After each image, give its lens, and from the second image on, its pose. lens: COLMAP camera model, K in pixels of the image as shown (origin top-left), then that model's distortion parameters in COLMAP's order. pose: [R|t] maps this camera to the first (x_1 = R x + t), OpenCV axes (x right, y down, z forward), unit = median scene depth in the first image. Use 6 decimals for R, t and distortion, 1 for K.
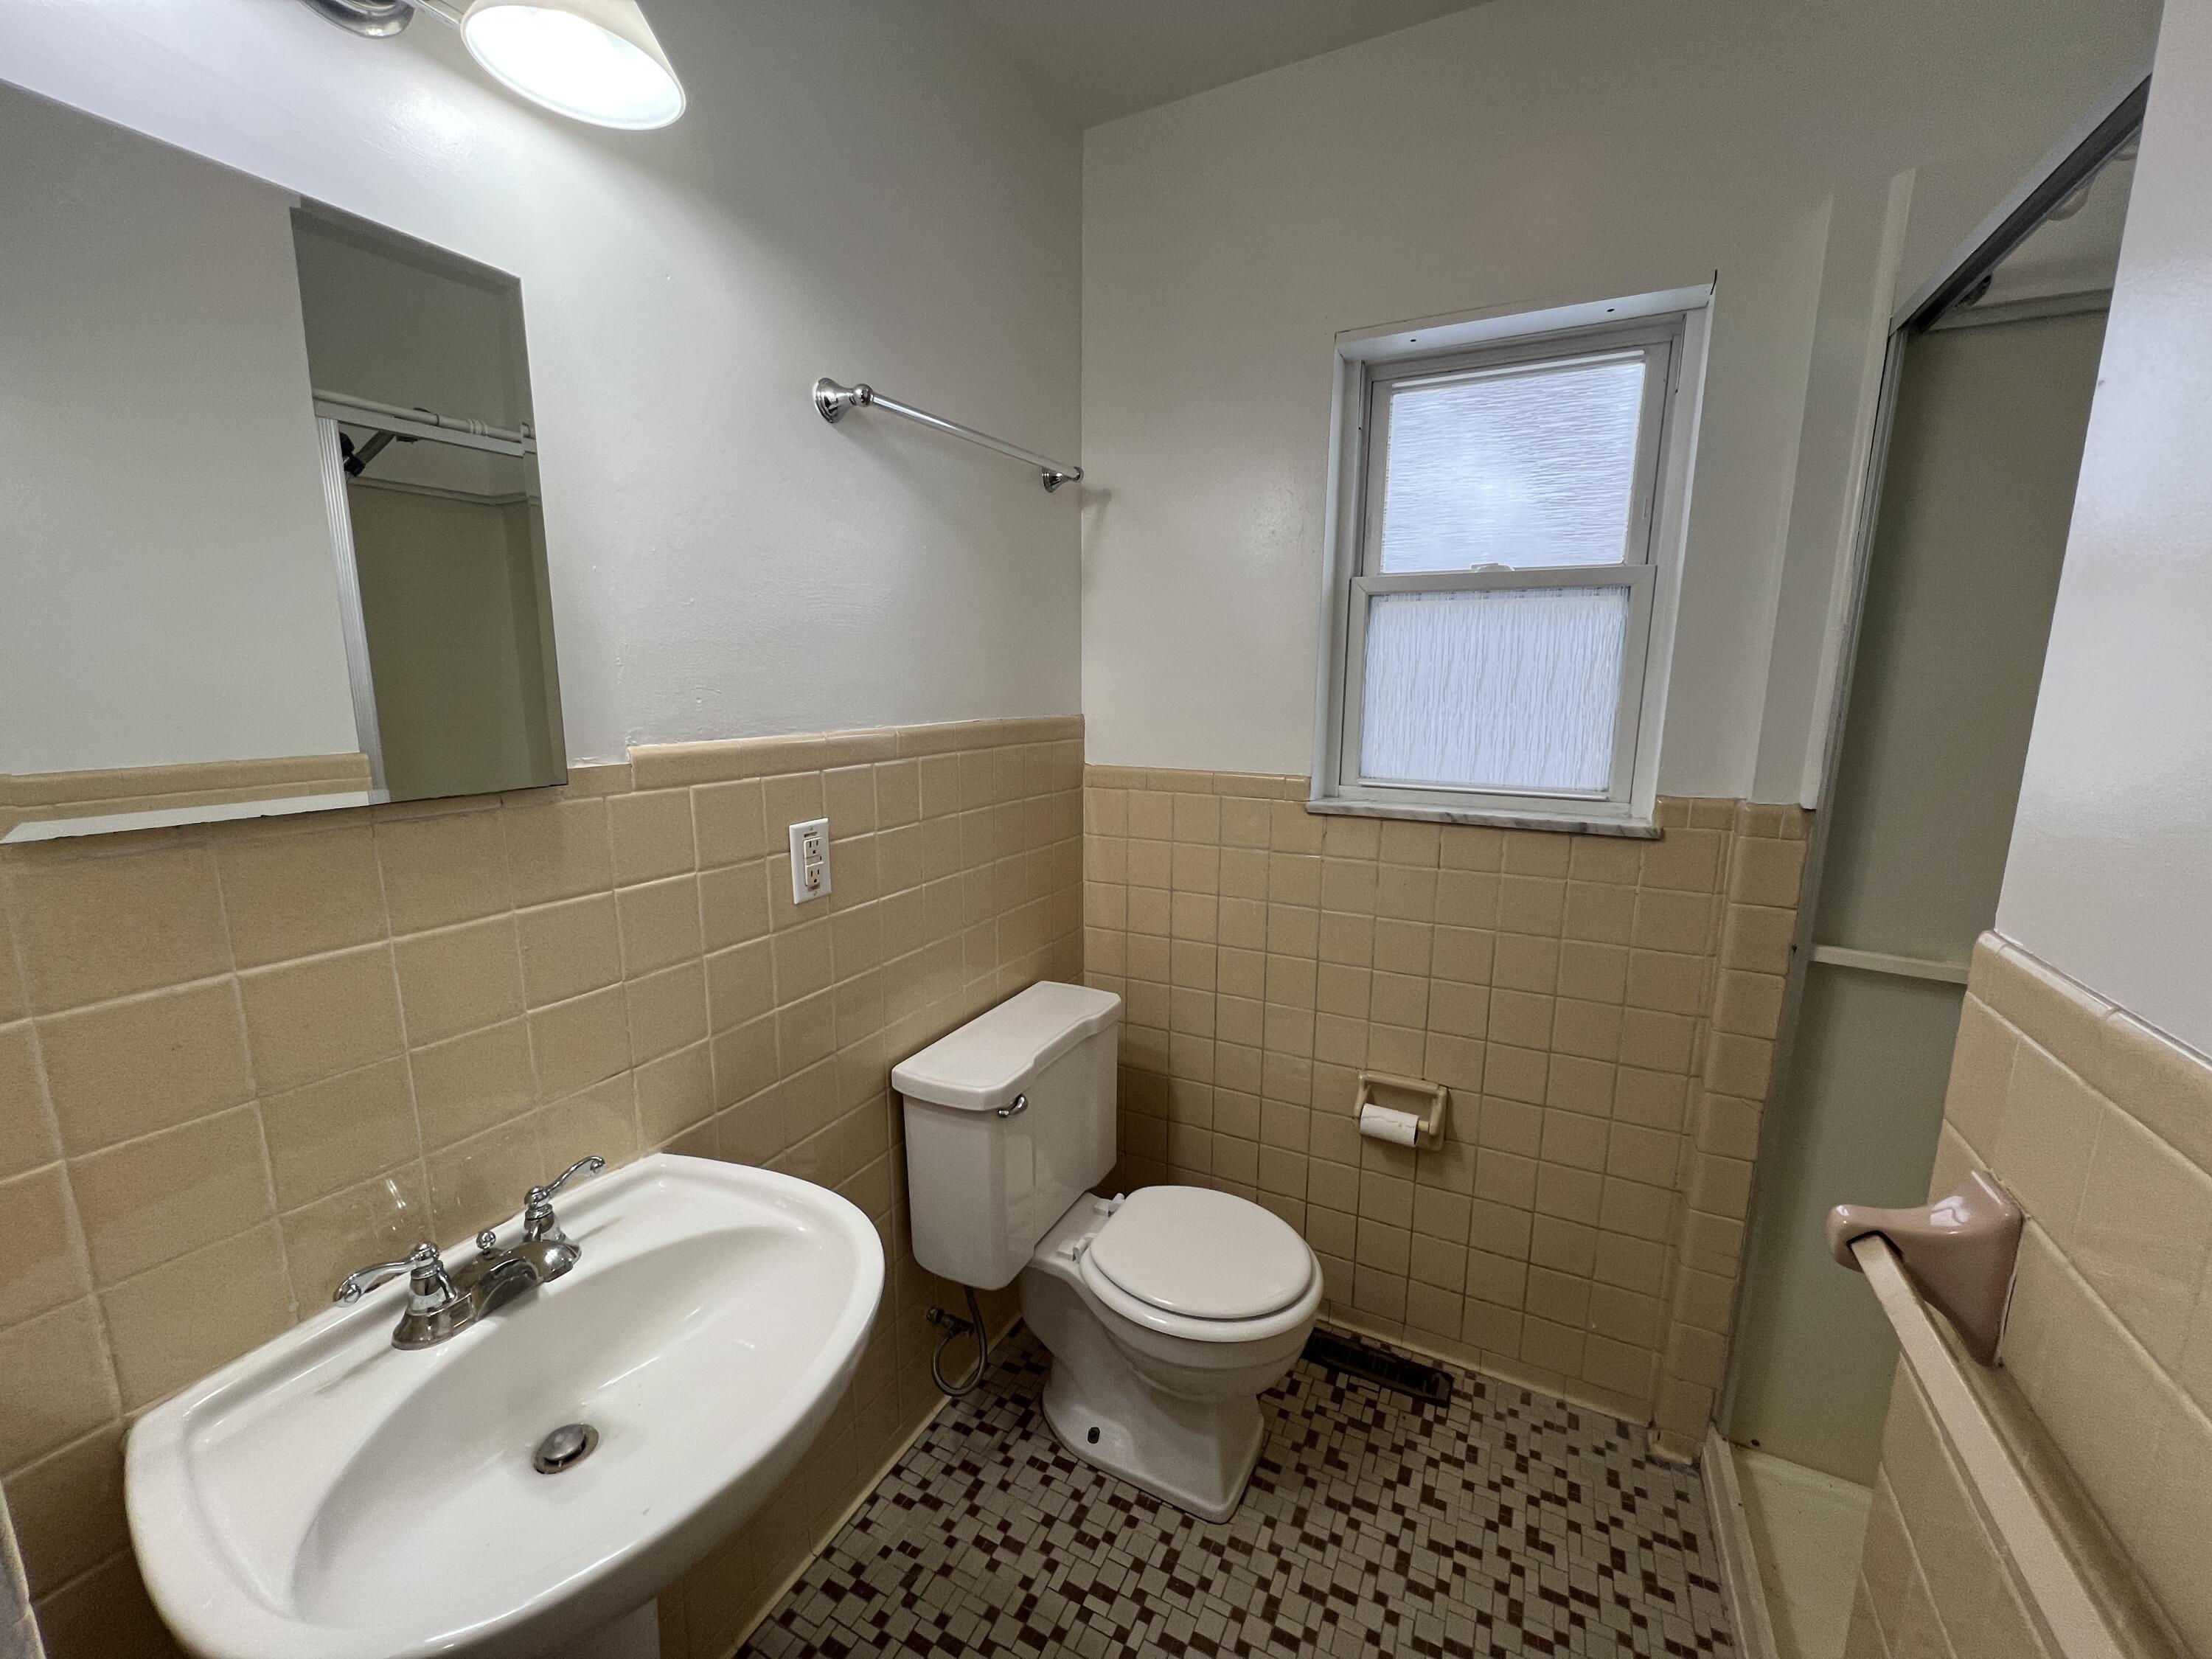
lens RADIAL K [[884.3, 0, 1106.5], [0, 884.3, 831.7], [0, 0, 1]] dist [-0.000072, -0.000011]
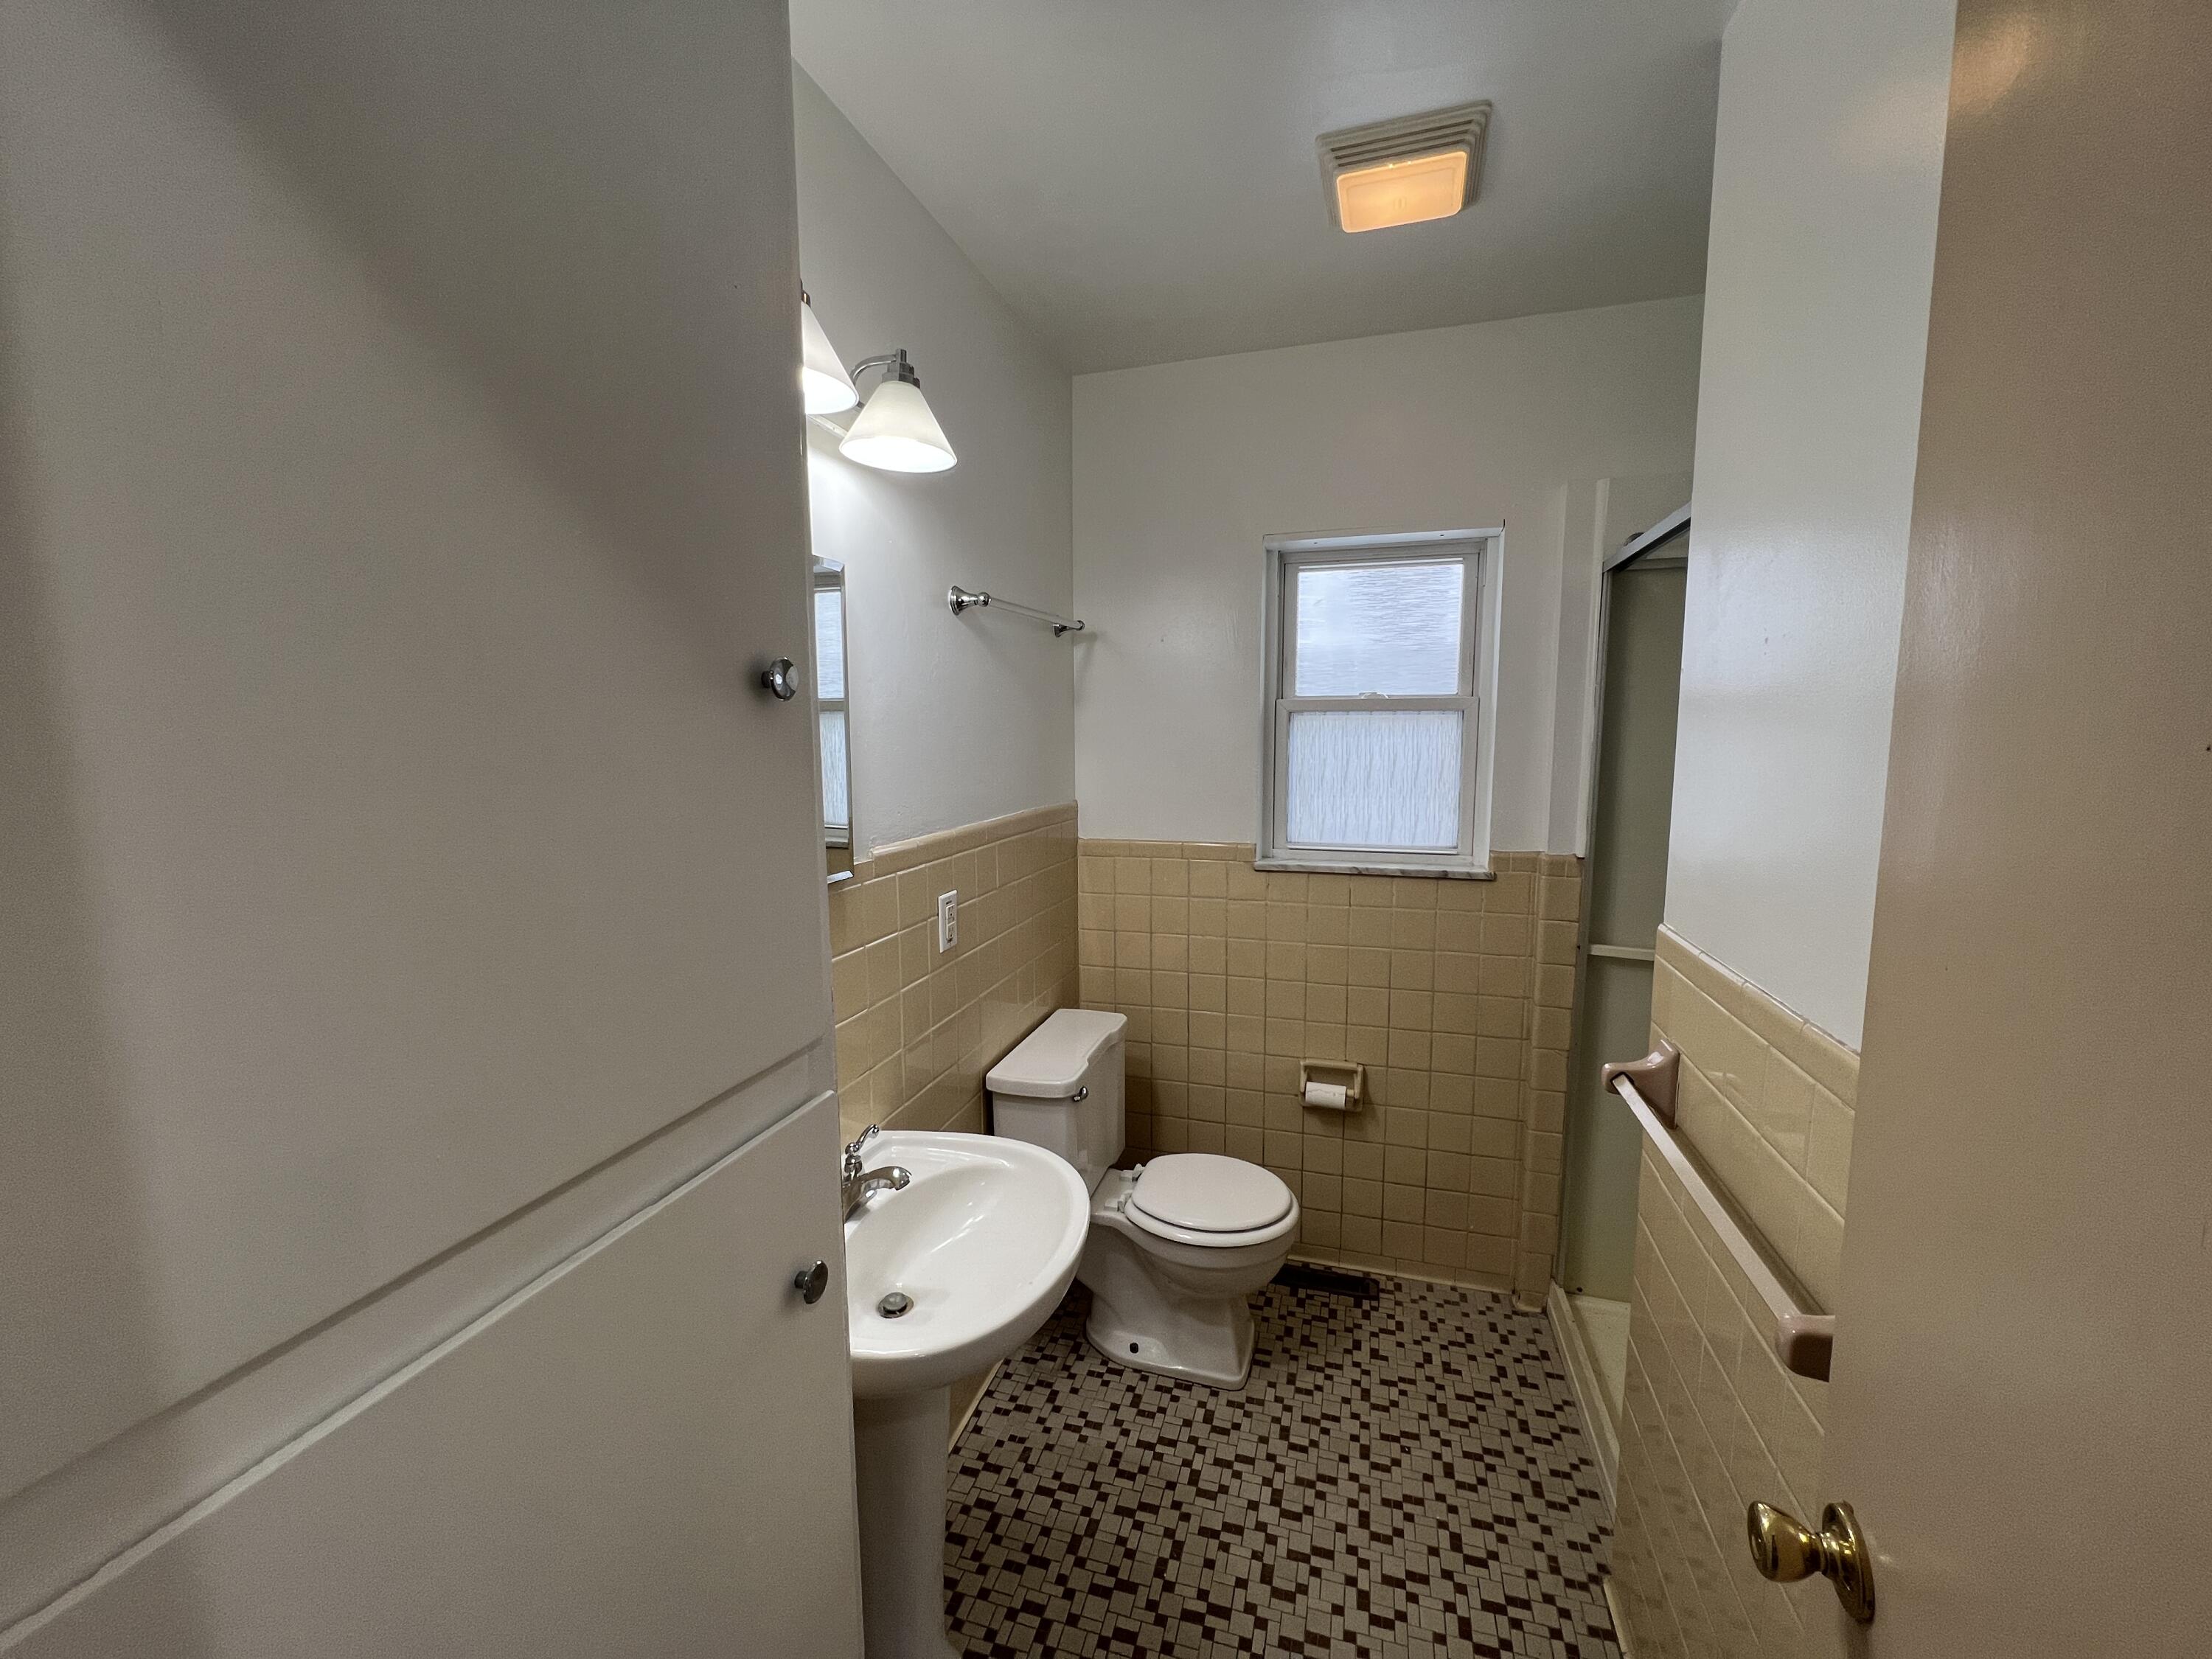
lens RADIAL K [[884.3, 0, 1106.5], [0, 884.3, 831.7], [0, 0, 1]] dist [-0.000072, -0.000011]
pose [[0.984026, -0.031397, 0.175232, -0.269873], [0.041697, 0.997592, -0.055415, -0.016860], [-0.173070, 0.061836, 0.982966, -0.350634]]
